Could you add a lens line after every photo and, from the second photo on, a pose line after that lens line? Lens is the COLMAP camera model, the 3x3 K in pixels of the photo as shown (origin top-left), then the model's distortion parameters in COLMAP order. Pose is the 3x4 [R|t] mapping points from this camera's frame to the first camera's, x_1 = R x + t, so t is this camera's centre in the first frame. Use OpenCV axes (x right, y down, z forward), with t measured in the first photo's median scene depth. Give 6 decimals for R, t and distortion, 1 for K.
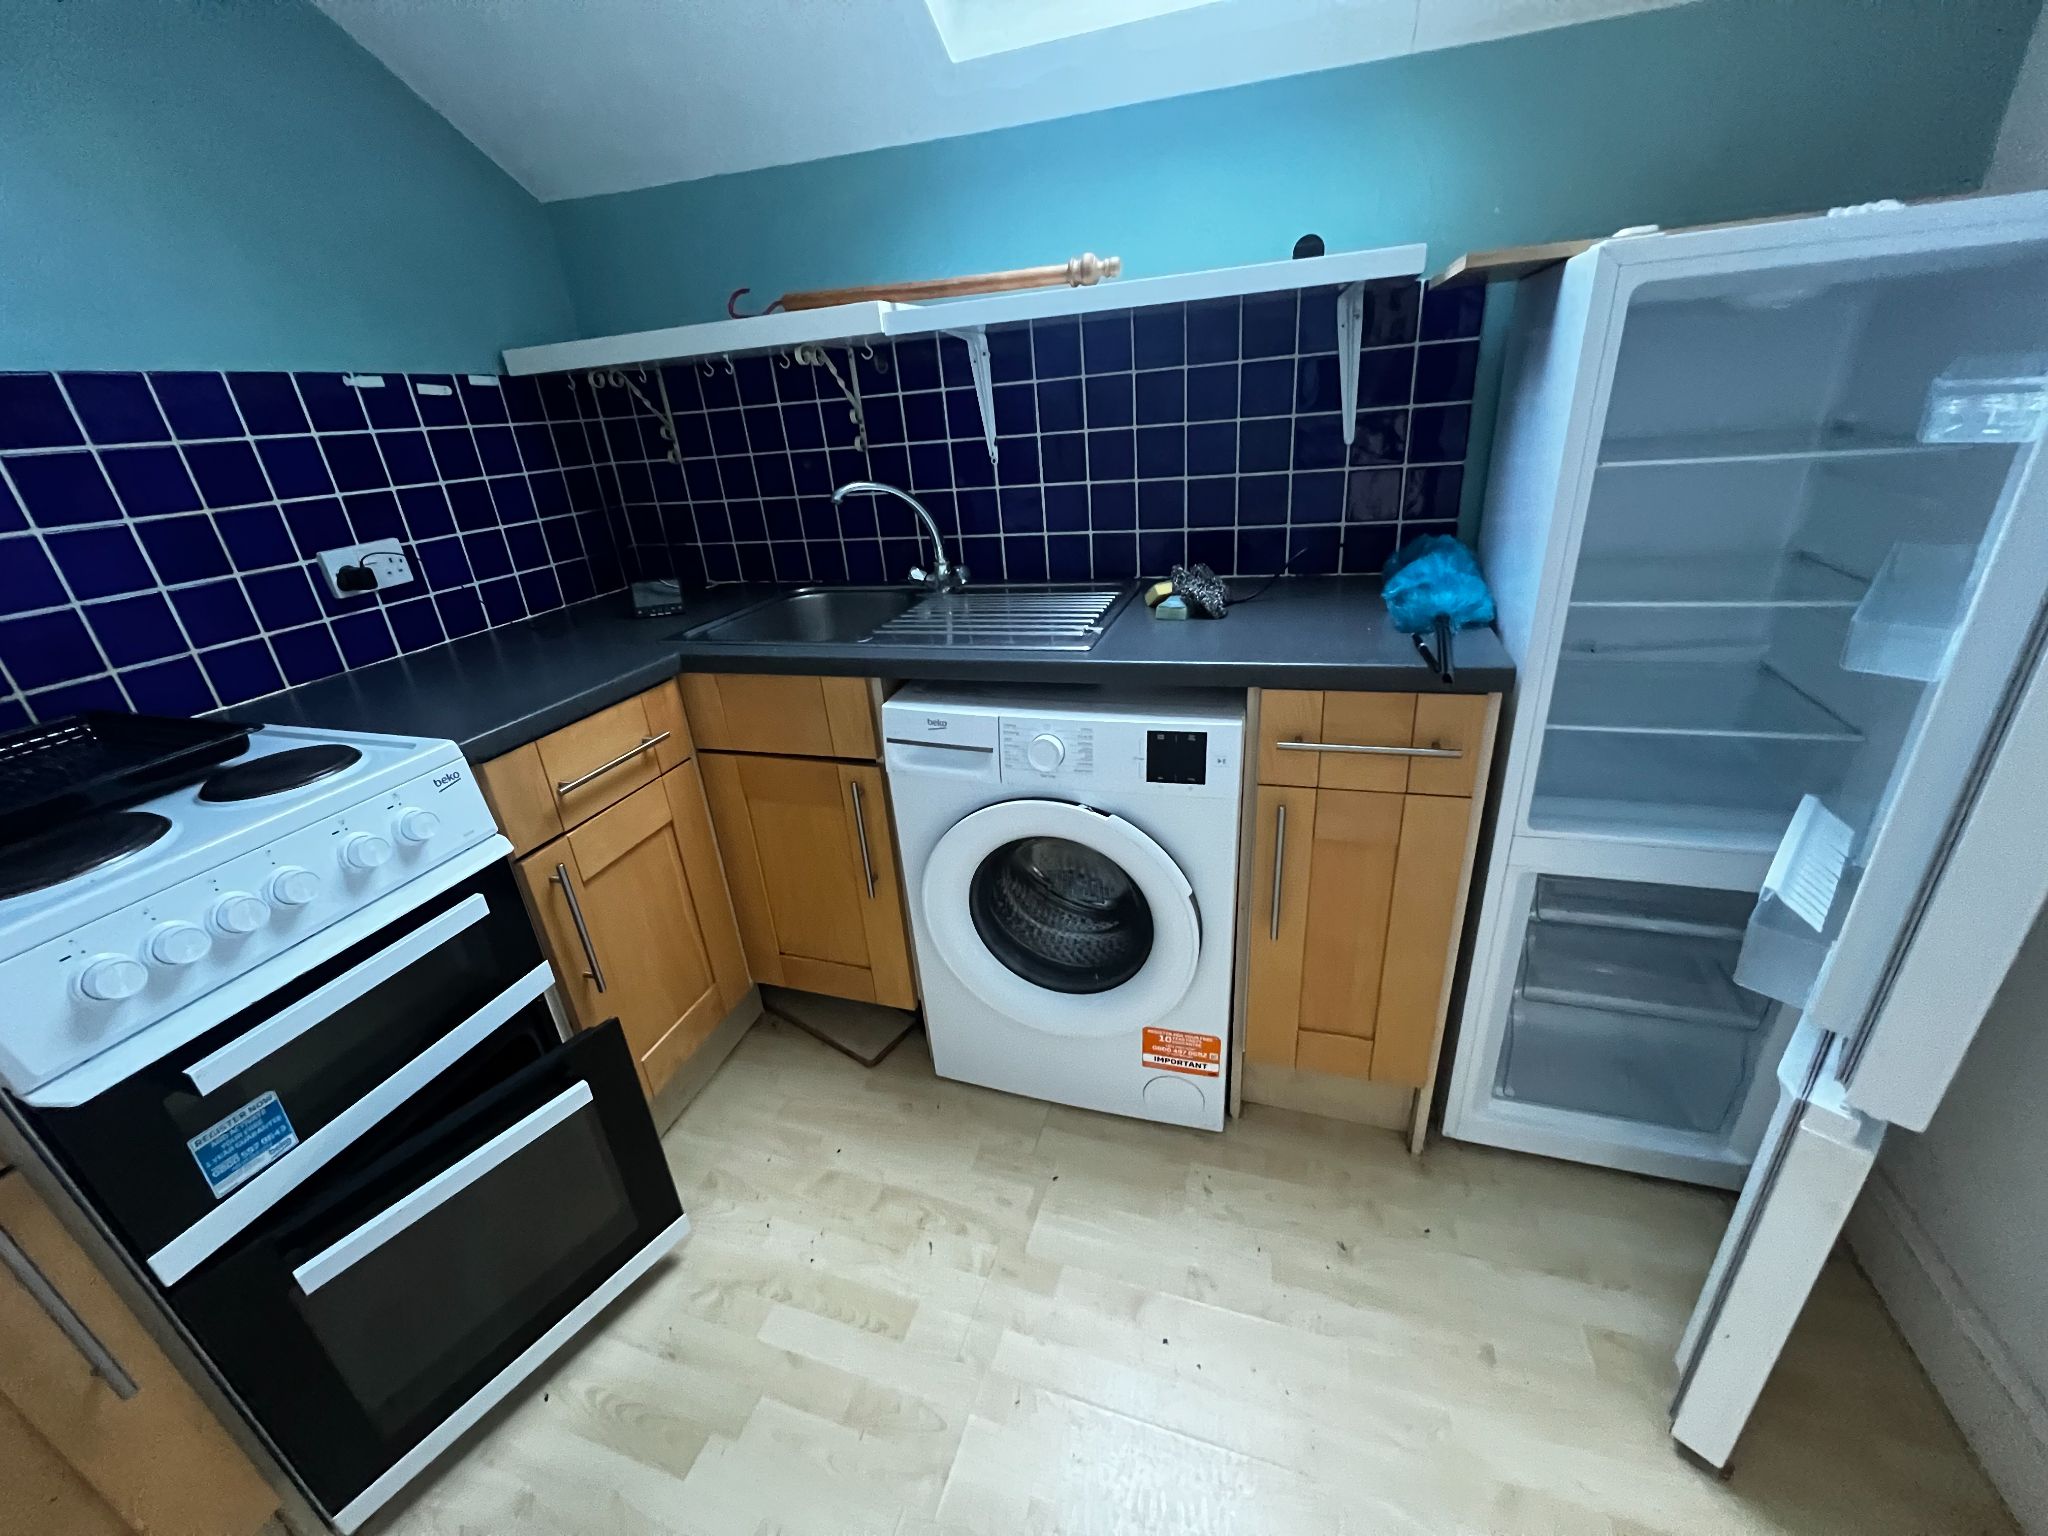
lens RADIAL K [[821.4, 0, 1012.2], [0, 821.4, 764.8], [0, 0, 1]] dist [0.001874, 0.000177]
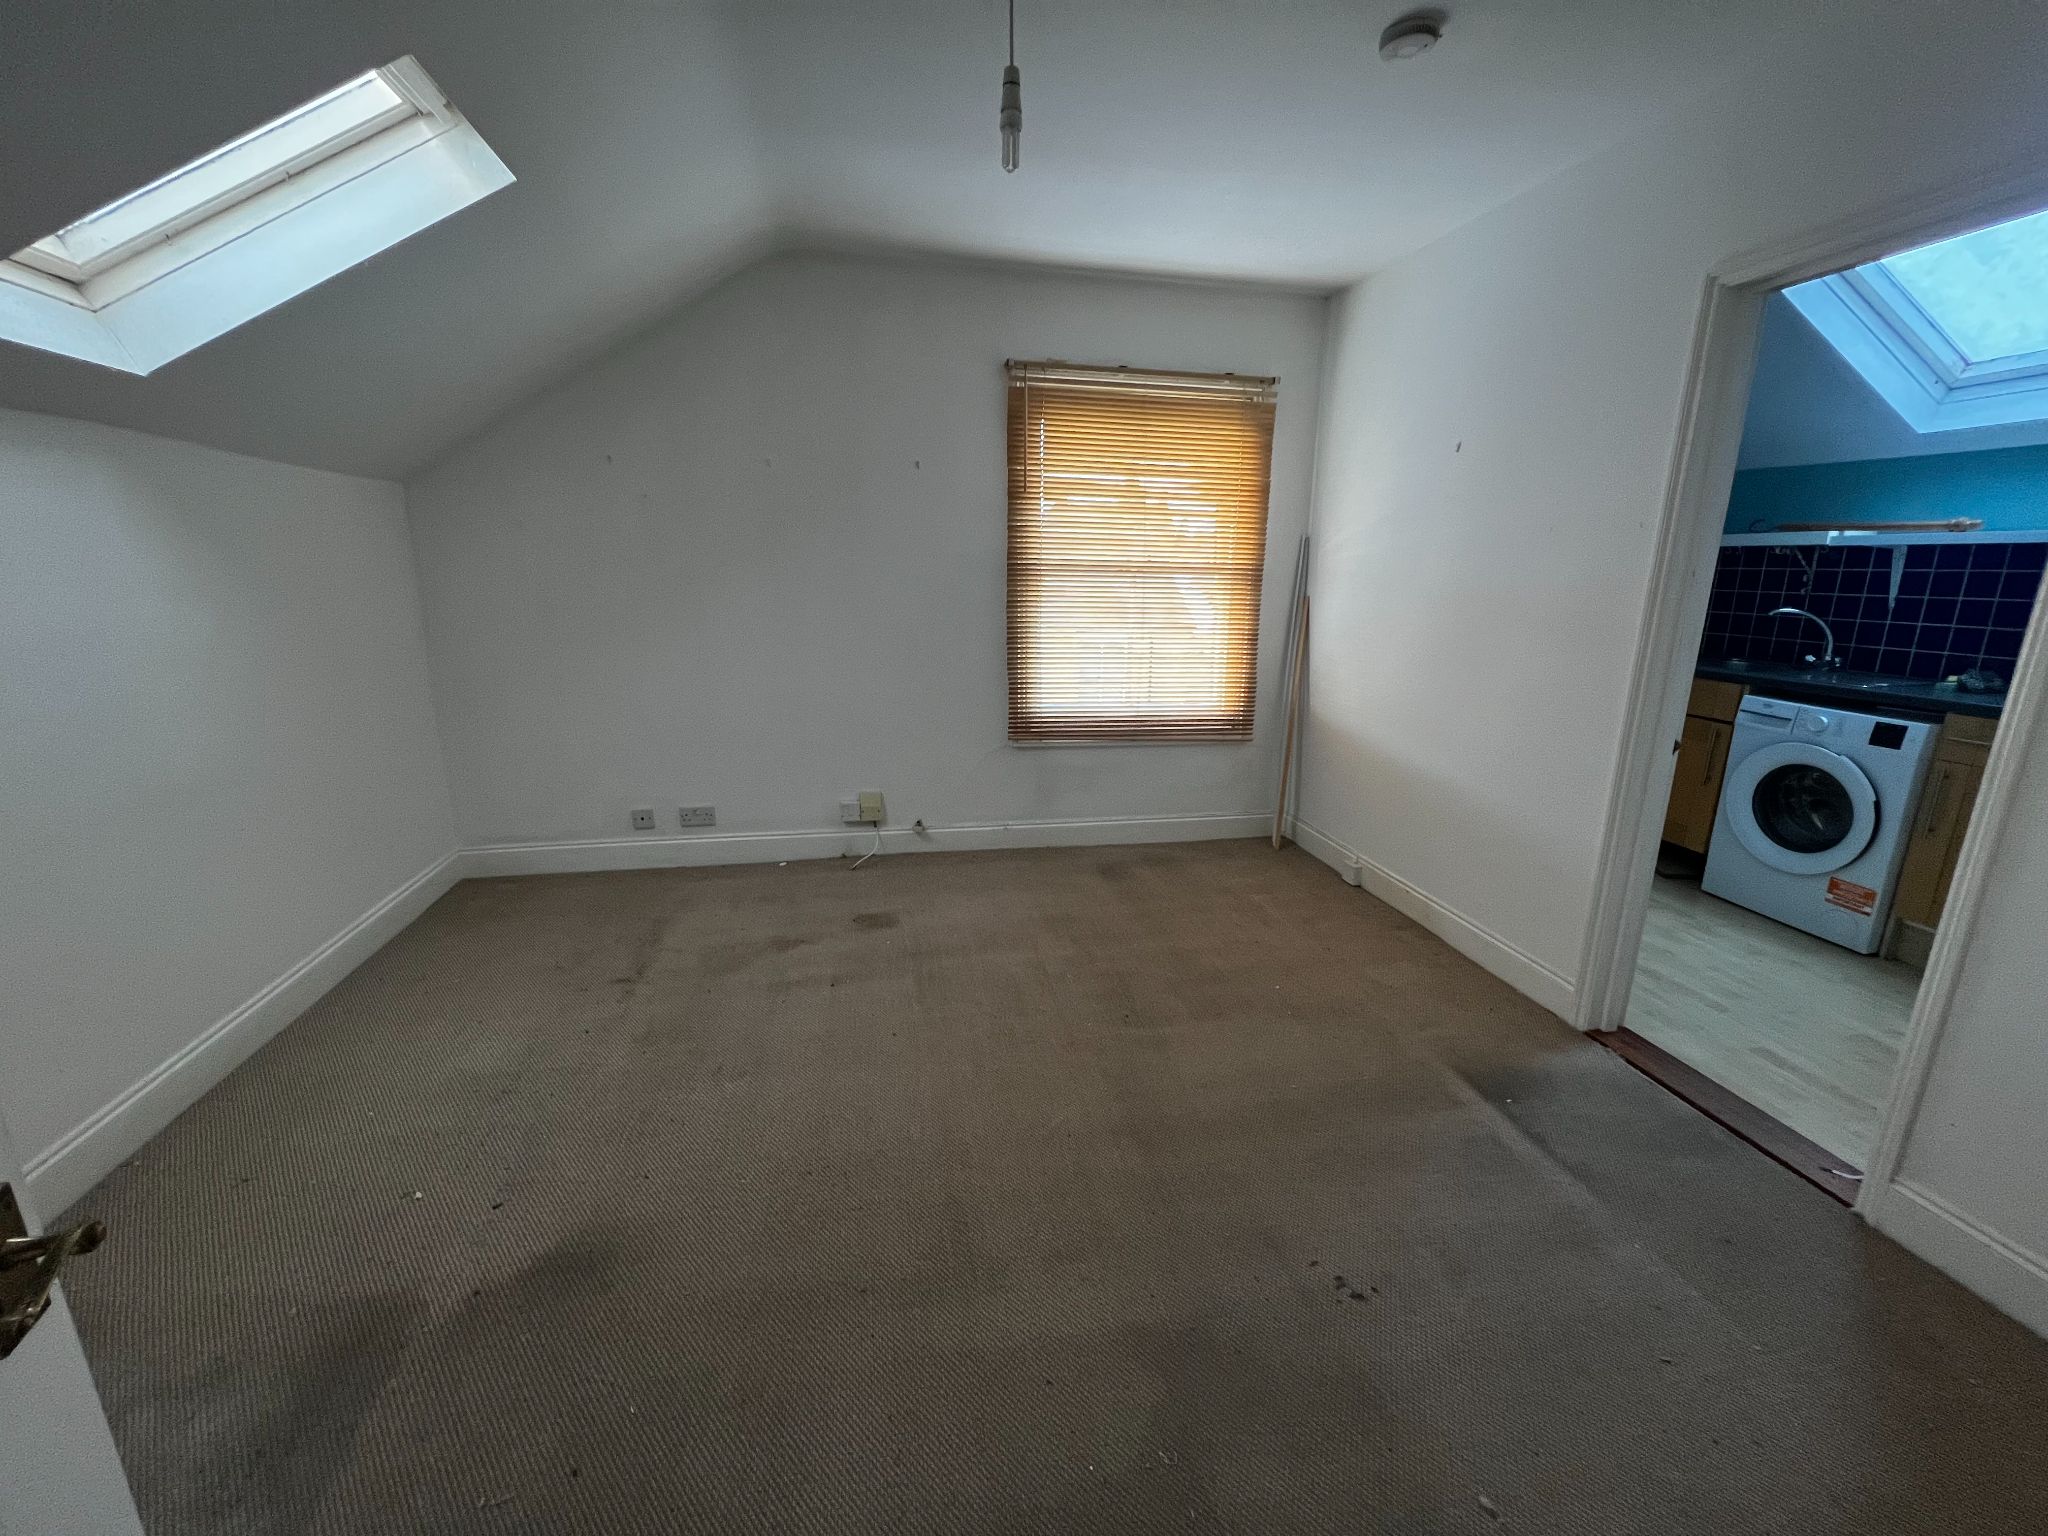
lens RADIAL K [[821.4, 0, 1012.2], [0, 821.4, 764.8], [0, 0, 1]] dist [0.001874, 0.000177]
pose [[0.489449, 0.285707, -0.823900, 0.748924], [-0.390700, 0.916518, 0.085724, 0.667948], [0.779611, 0.279940, 0.560214, -1.745251]]
